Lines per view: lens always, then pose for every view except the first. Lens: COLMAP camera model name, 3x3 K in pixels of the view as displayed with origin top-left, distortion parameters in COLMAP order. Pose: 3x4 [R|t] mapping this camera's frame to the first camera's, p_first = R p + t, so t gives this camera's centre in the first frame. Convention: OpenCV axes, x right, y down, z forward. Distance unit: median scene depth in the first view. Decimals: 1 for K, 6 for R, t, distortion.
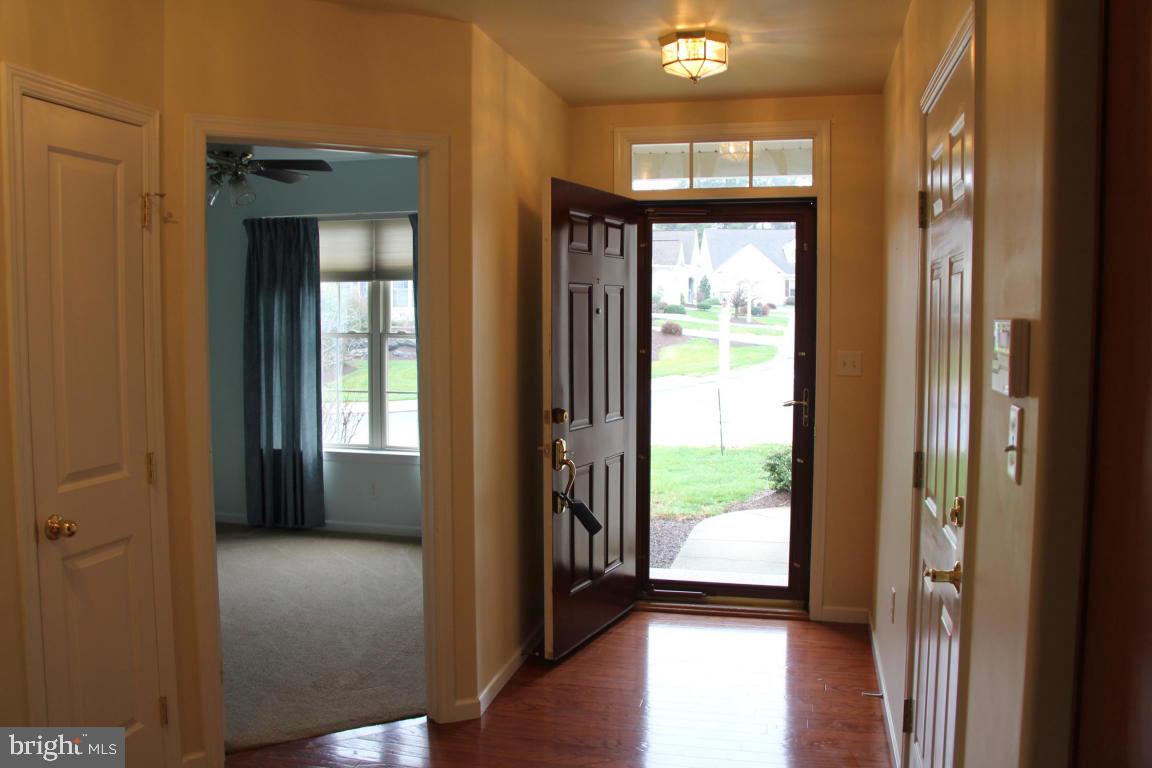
lens RADIAL K [[969.7, 0, 576.0], [0, 969.7, 384.0], [0, 0, 1]] dist [-0.189857, 0.162202]
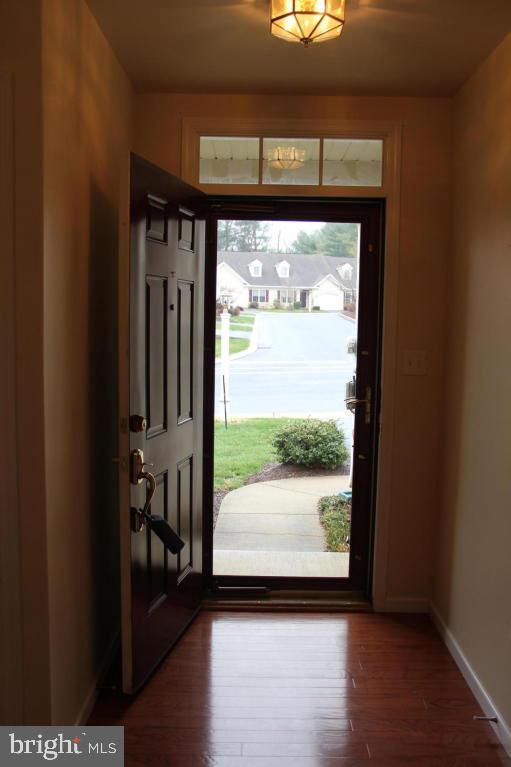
lens RADIAL K [[706.5, 0, 255.5], [0, 706.5, 383.5], [0, 0, 1]] dist [-0.150974, 0.225653]
pose [[0.971863, -0.004427, 0.235506, -0.056258], [-0.001711, 0.999664, 0.025853, -0.018790], [-0.235542, -0.025528, 0.971529, 0.309365]]
